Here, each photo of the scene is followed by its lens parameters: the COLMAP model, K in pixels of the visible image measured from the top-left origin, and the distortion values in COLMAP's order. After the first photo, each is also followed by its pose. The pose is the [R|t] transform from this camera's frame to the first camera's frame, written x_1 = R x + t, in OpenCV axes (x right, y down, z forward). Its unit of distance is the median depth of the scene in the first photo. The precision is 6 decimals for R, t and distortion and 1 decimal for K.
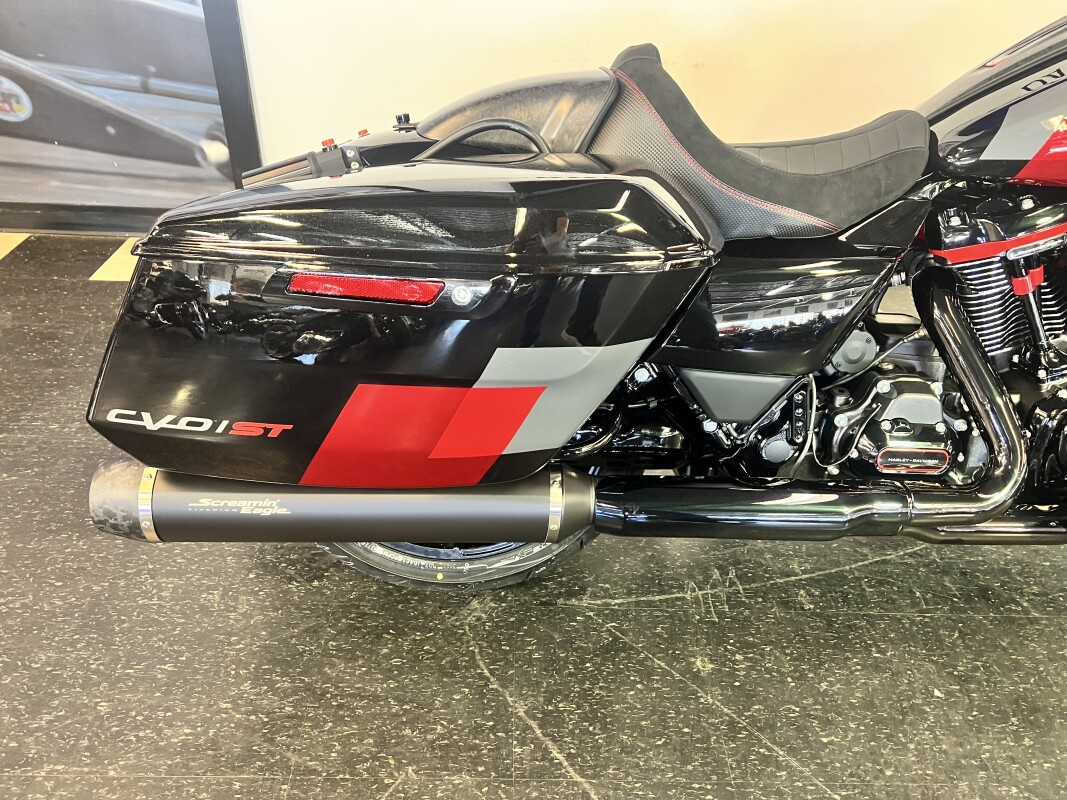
lens RADIAL K [[803.9, 0, 528.8], [0, 803.9, 401.0], [0, 0, 1]] dist [0.015547, -0.012467]
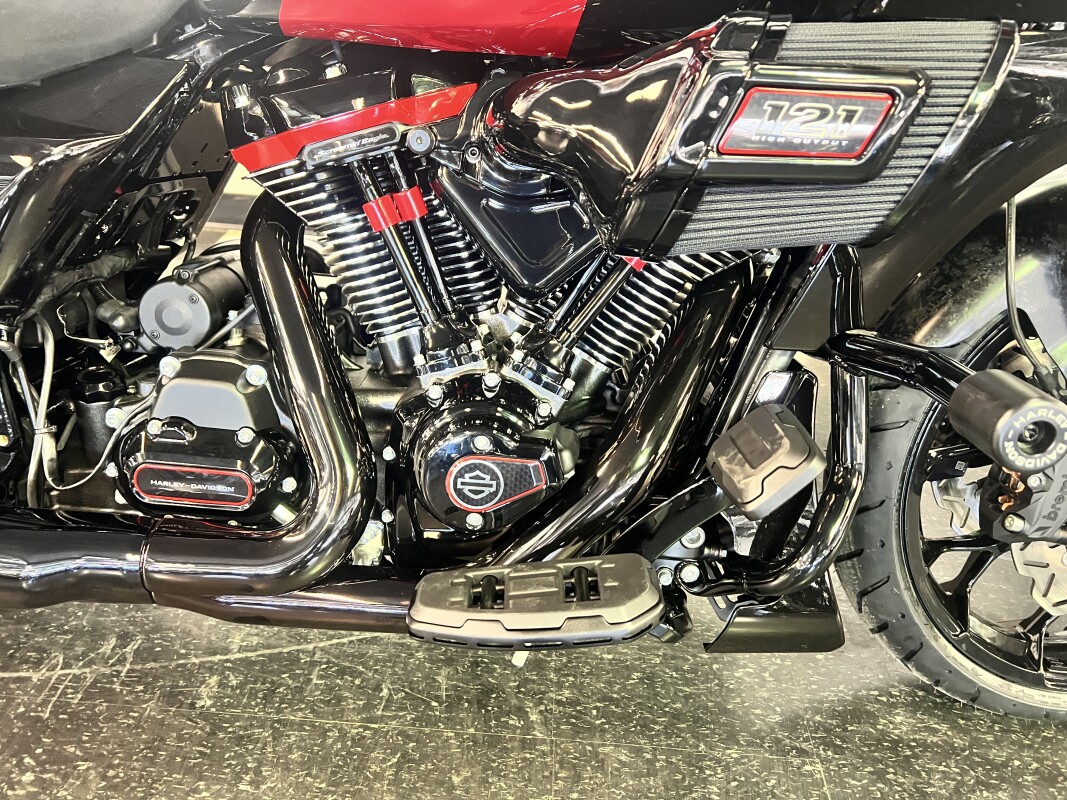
lens RADIAL K [[803.9, 0, 536.8], [0, 803.9, 399.3], [0, 0, 1]] dist [0.015547, -0.012467]
pose [[0.998244, 0.055861, -0.019705, 0.743867], [-0.056756, 0.997223, -0.048225, 0.021535], [0.016956, 0.049259, 0.998642, 0.375949]]
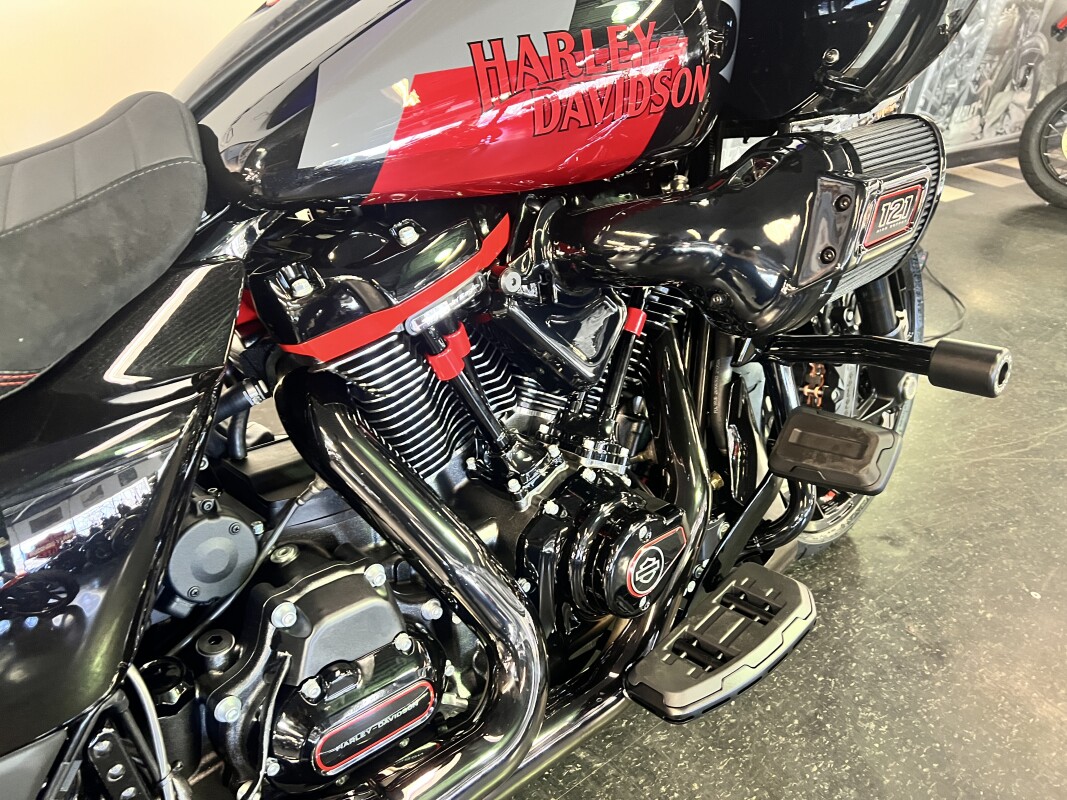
lens RADIAL K [[803.9, 0, 531.7], [0, 803.9, 398.6], [0, 0, 1]] dist [0.015547, -0.012467]
pose [[0.769822, -0.282330, 0.572418, 0.306908], [0.305979, 0.950317, 0.057221, -0.131857], [-0.560134, 0.131098, 0.817963, 0.471109]]
